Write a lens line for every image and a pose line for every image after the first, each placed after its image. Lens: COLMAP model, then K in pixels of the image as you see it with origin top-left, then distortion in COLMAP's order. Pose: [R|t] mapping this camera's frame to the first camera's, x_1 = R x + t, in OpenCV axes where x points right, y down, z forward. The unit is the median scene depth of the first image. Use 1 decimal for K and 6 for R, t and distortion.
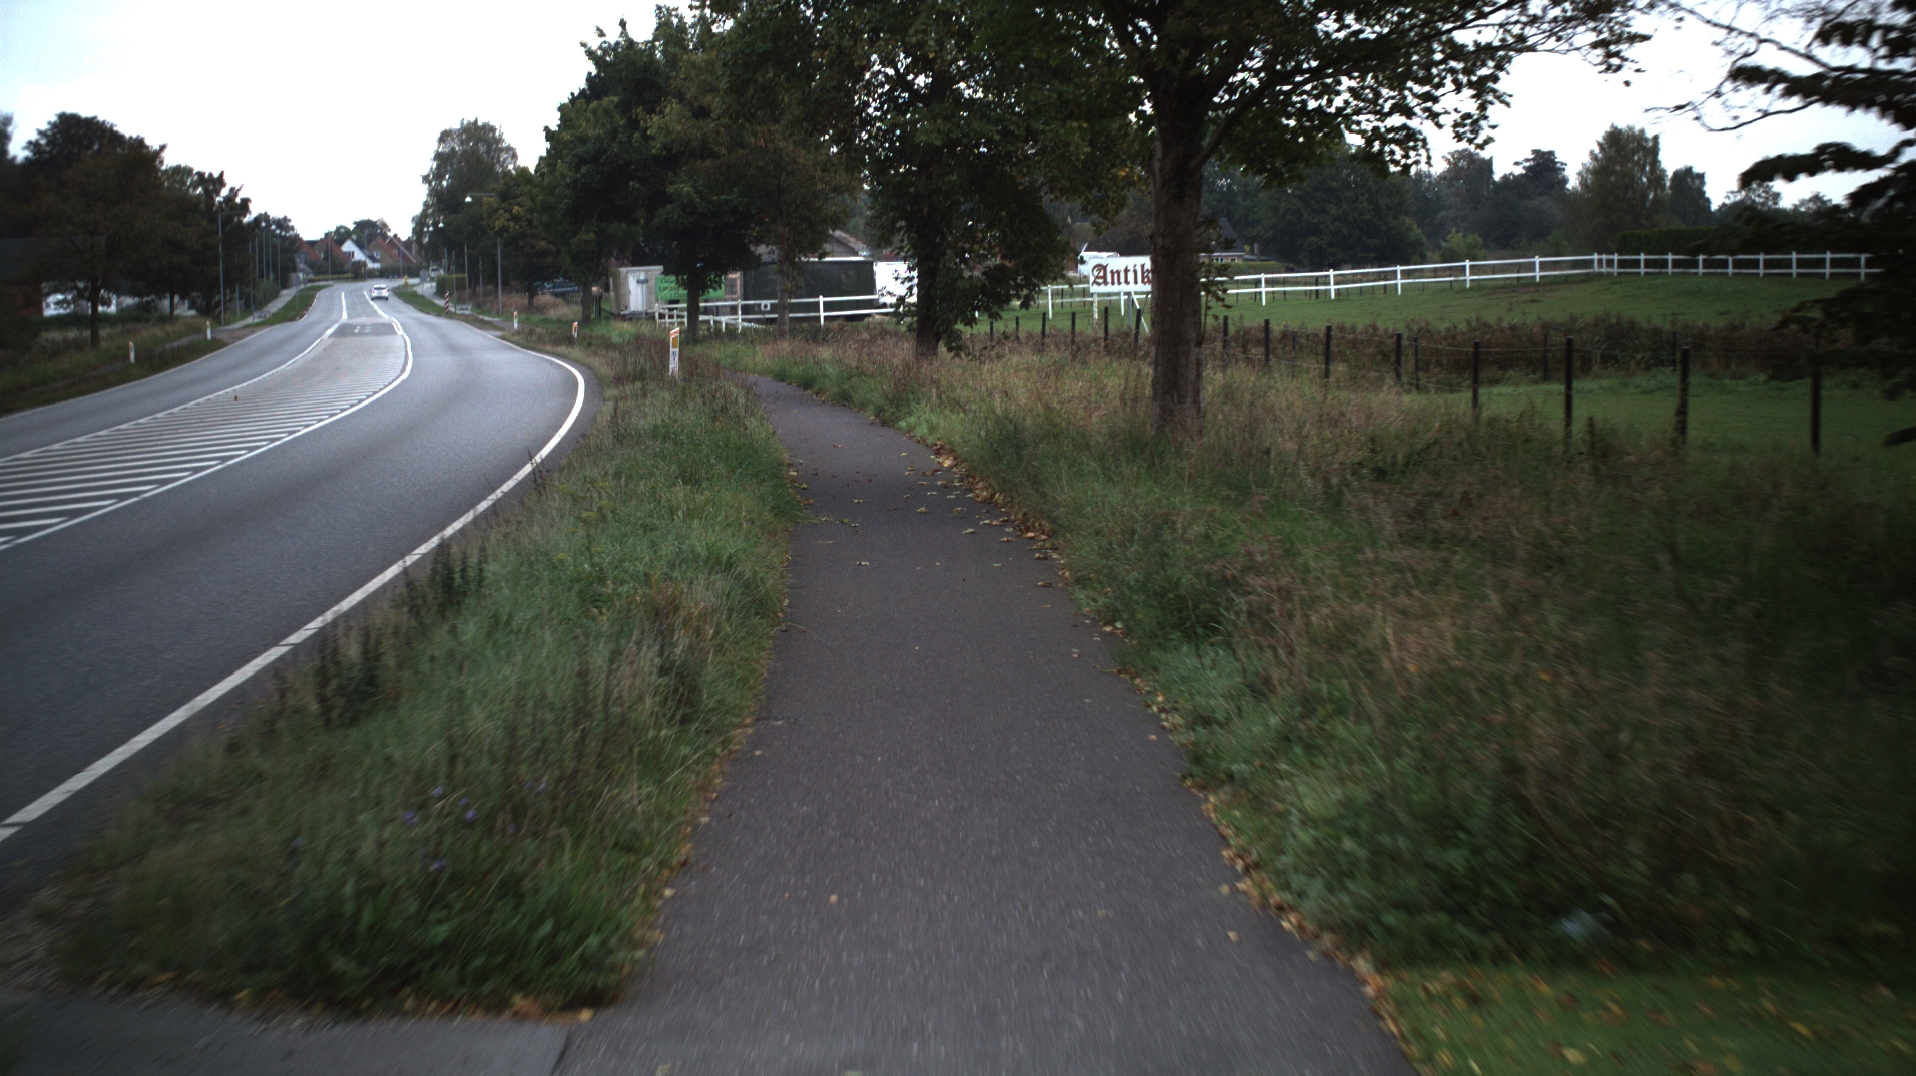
lens RADIAL K [[3716.8, 0, 953.0], [0, 3716.8, 548.1], [0, 0, 1]] dist [-0.286432, 0.000000]
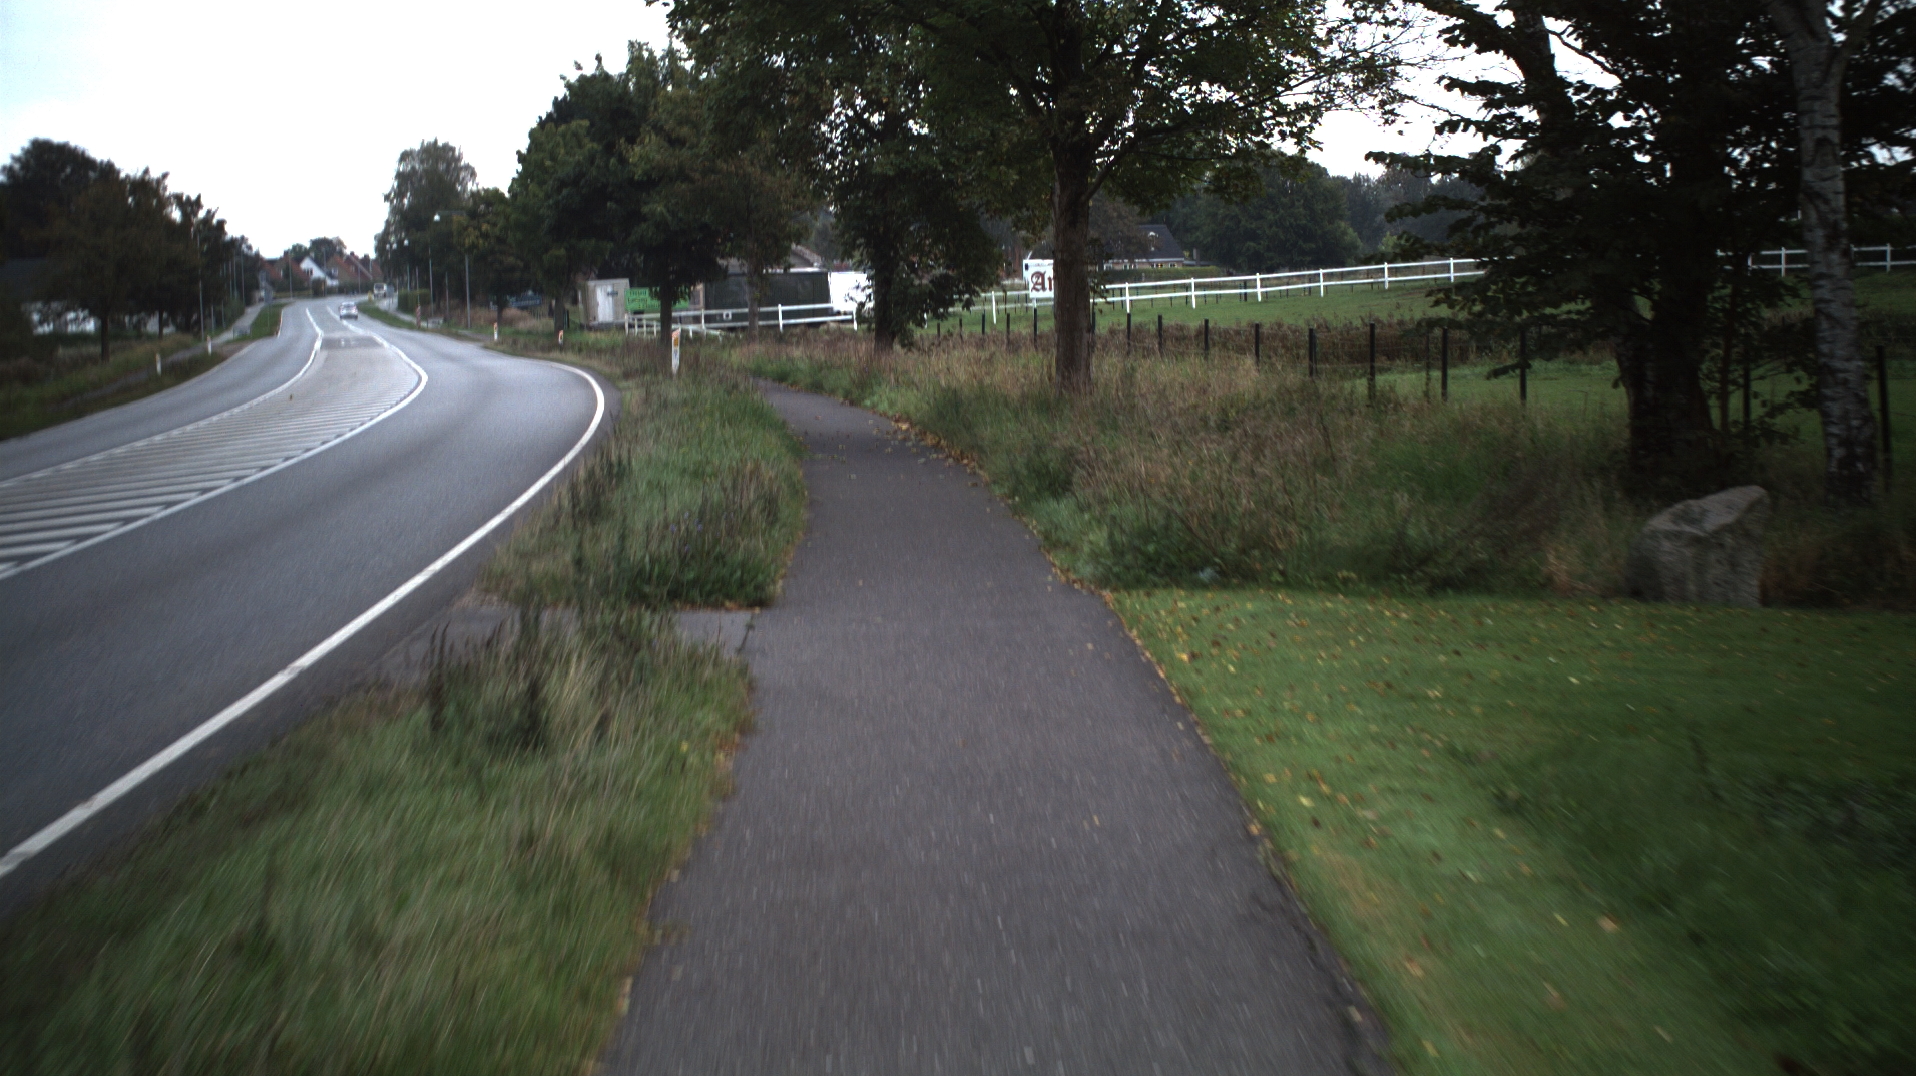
lens RADIAL K [[3716.8, 0, 889.1], [0, 3716.8, 541.6], [0, 0, 1]] dist [-0.286432, 0.000000]
pose [[0.999889, -0.014298, -0.004261, -0.000927], [0.014280, 0.999889, -0.004244, 0.010679], [0.004322, 0.004183, 0.999982, -0.142525]]
